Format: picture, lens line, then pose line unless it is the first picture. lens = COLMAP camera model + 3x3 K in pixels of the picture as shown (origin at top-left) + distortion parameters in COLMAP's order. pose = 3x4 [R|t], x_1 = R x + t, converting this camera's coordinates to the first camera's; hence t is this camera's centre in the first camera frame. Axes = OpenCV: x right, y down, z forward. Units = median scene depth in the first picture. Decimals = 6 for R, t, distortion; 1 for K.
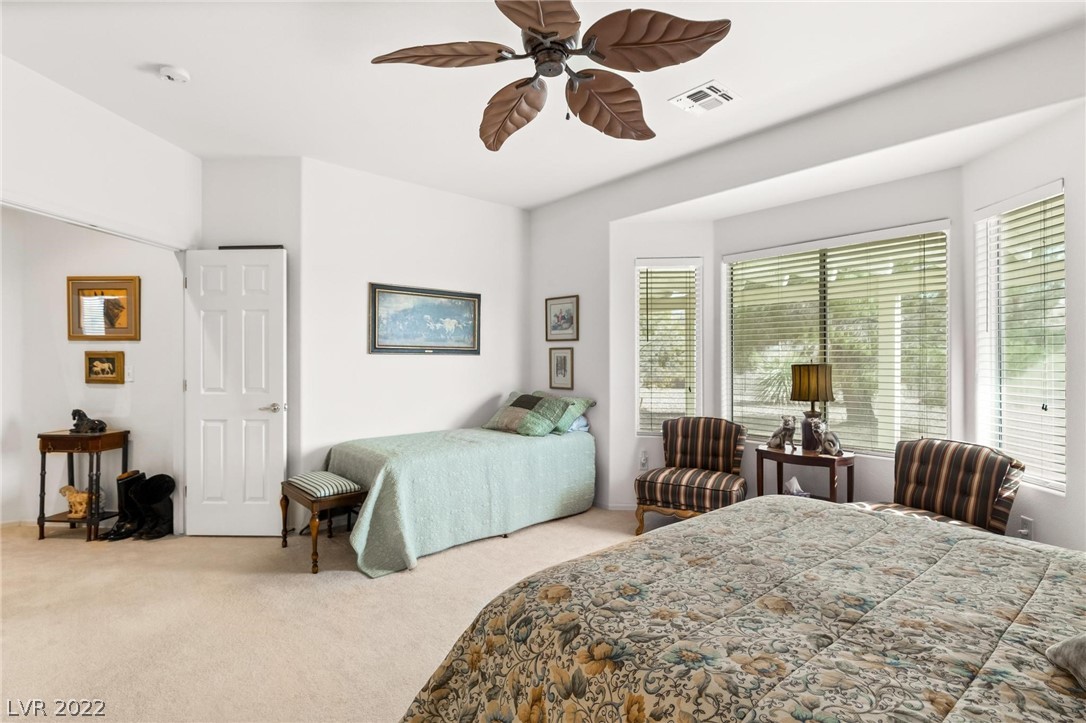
lens RADIAL K [[540.0, 0, 543.0], [0, 540.0, 361.5], [0, 0, 1]] dist [0.027348, 0.000511]
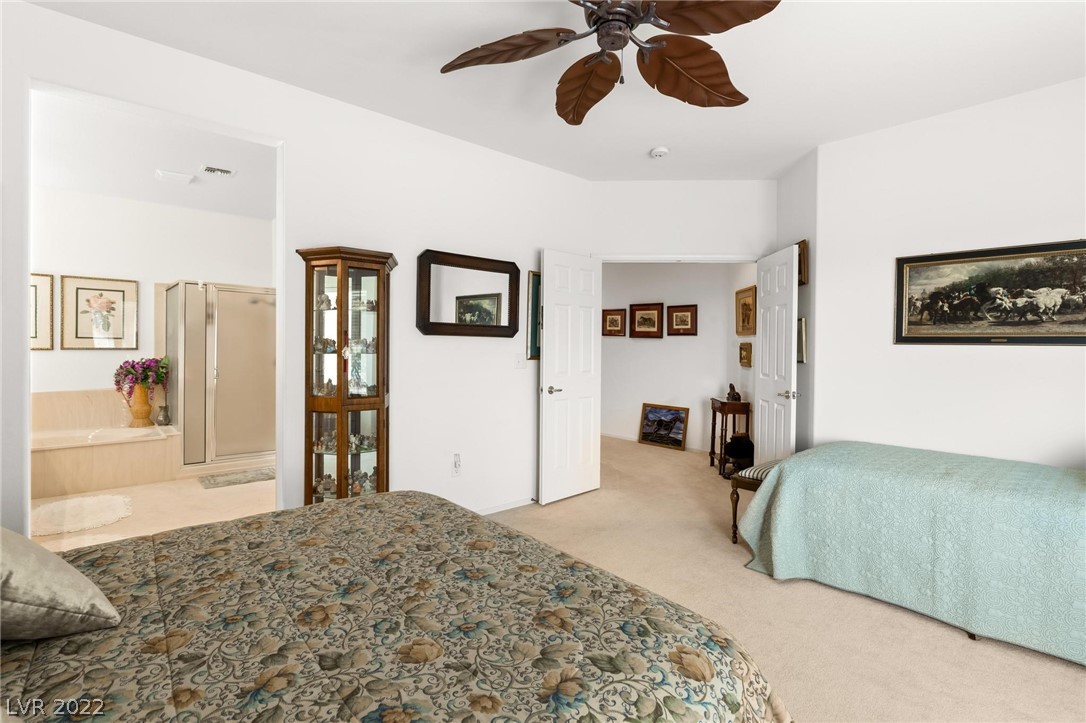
lens RADIAL K [[510.9, 0, 544.7], [0, 510.9, 352.9], [0, 0, 1]] dist [-0.002870, -0.000620]
pose [[0.016168, 0.011346, -0.999805, 0.682932], [-0.017344, 0.999788, 0.011066, -0.000389], [0.999719, 0.017162, 0.016361, 0.680720]]
